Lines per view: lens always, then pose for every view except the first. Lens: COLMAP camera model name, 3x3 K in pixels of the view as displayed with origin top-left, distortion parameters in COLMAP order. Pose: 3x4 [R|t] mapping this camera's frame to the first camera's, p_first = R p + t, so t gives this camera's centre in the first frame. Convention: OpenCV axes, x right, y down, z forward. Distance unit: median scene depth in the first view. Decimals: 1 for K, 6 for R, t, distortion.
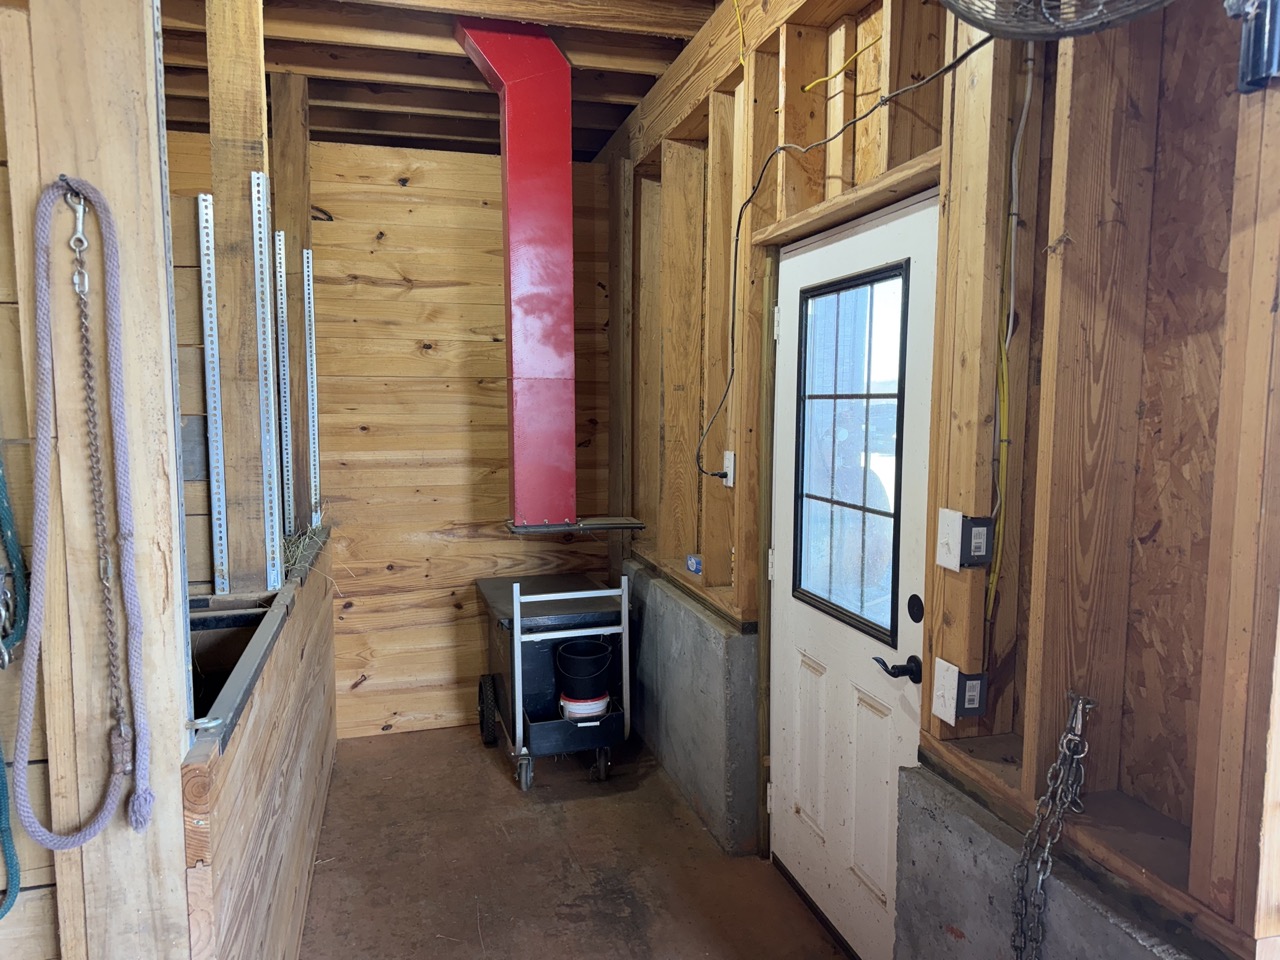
lens RADIAL K [[901.0, 0, 642.6], [0, 901.0, 479.7], [0, 0, 1]] dist [0.035890, -0.021624]
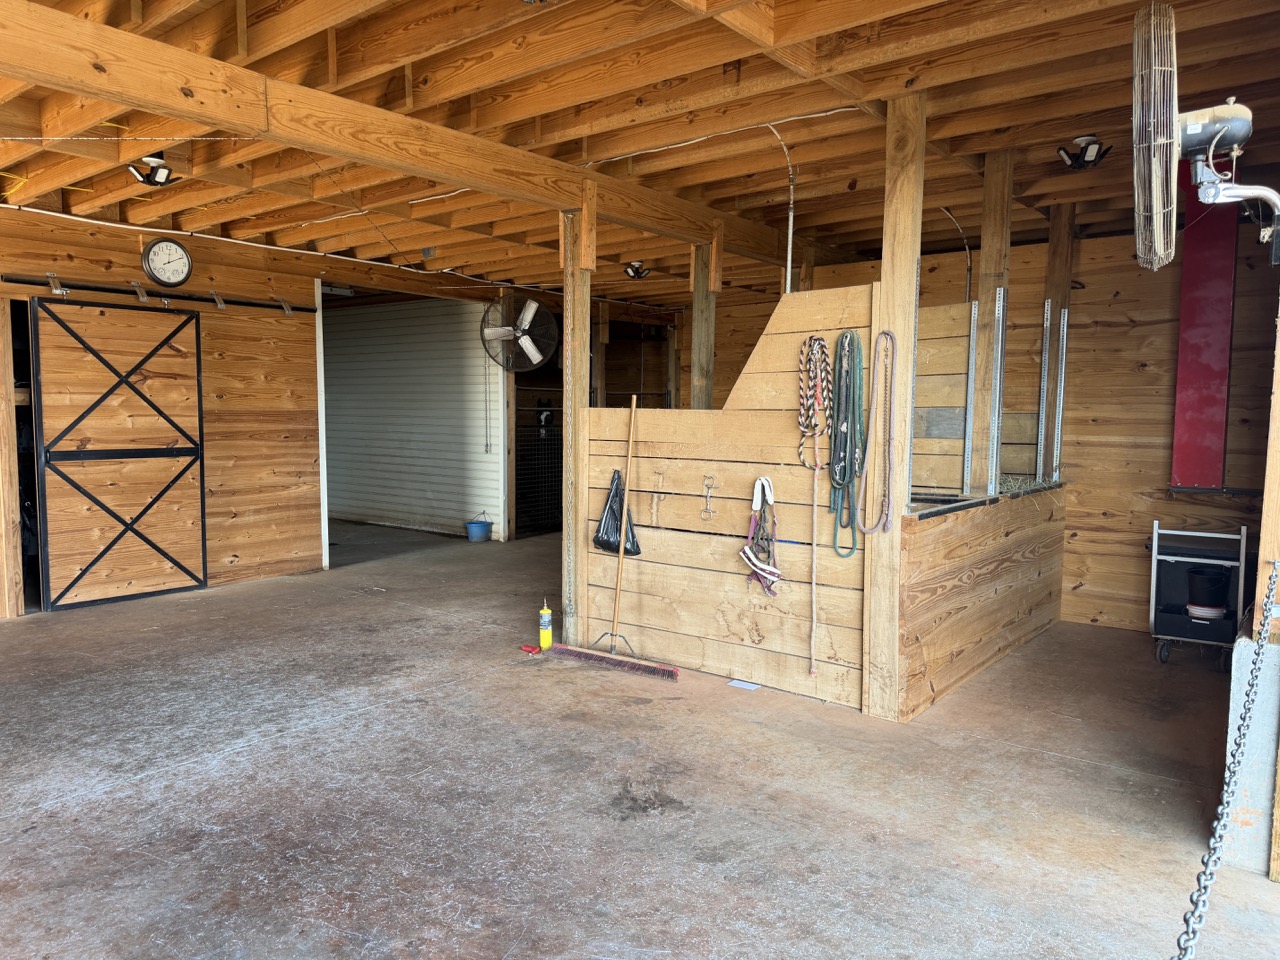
lens RADIAL K [[901.0, 0, 641.6], [0, 901.0, 478.0], [0, 0, 1]] dist [0.035890, -0.021624]
pose [[0.585175, 0.074919, -0.807439, 0.508675], [-0.084212, 0.995954, 0.031380, 0.058321], [0.806522, 0.049633, 0.589116, -0.536279]]
